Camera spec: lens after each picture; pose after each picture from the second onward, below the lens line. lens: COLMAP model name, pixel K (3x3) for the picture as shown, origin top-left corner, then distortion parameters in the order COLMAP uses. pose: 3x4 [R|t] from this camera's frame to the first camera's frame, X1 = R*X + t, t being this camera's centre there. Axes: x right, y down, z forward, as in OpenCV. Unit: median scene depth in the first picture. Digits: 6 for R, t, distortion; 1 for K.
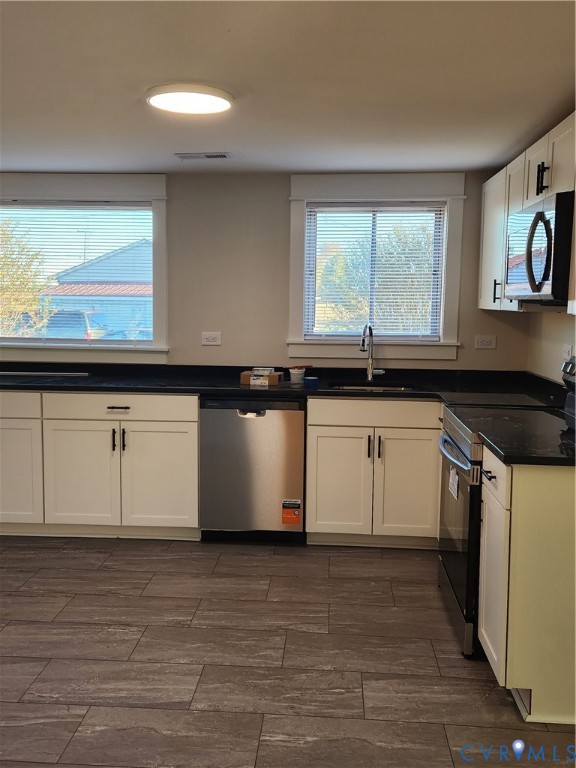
lens RADIAL K [[700.4, 0, 288.8], [0, 700.4, 384.3], [0, 0, 1]] dist [0.042489, 0.000000]
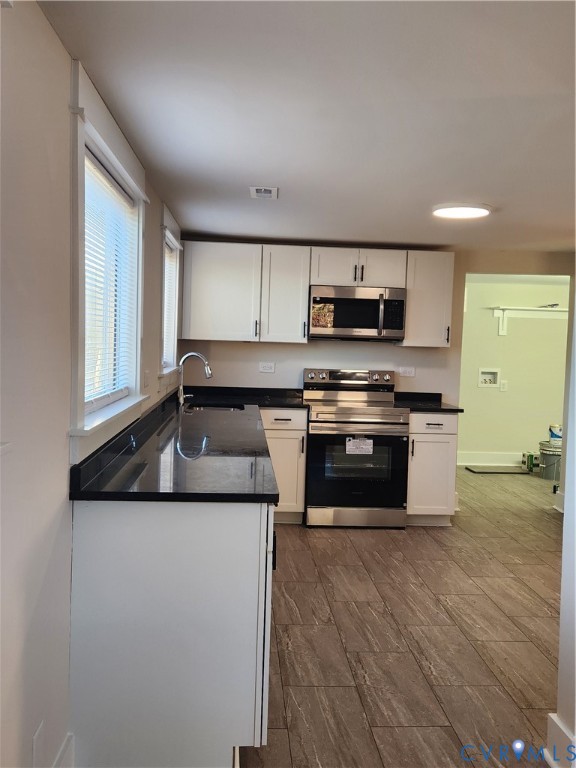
lens RADIAL K [[700.4, 0, 288.3], [0, 700.4, 383.7], [0, 0, 1]] dist [0.042489, 0.000000]
pose [[-0.130163, -0.076866, 0.988509, -1.181344], [0.082328, 0.992709, 0.088034, -0.142871], [-0.988069, 0.092841, -0.122886, 1.169078]]
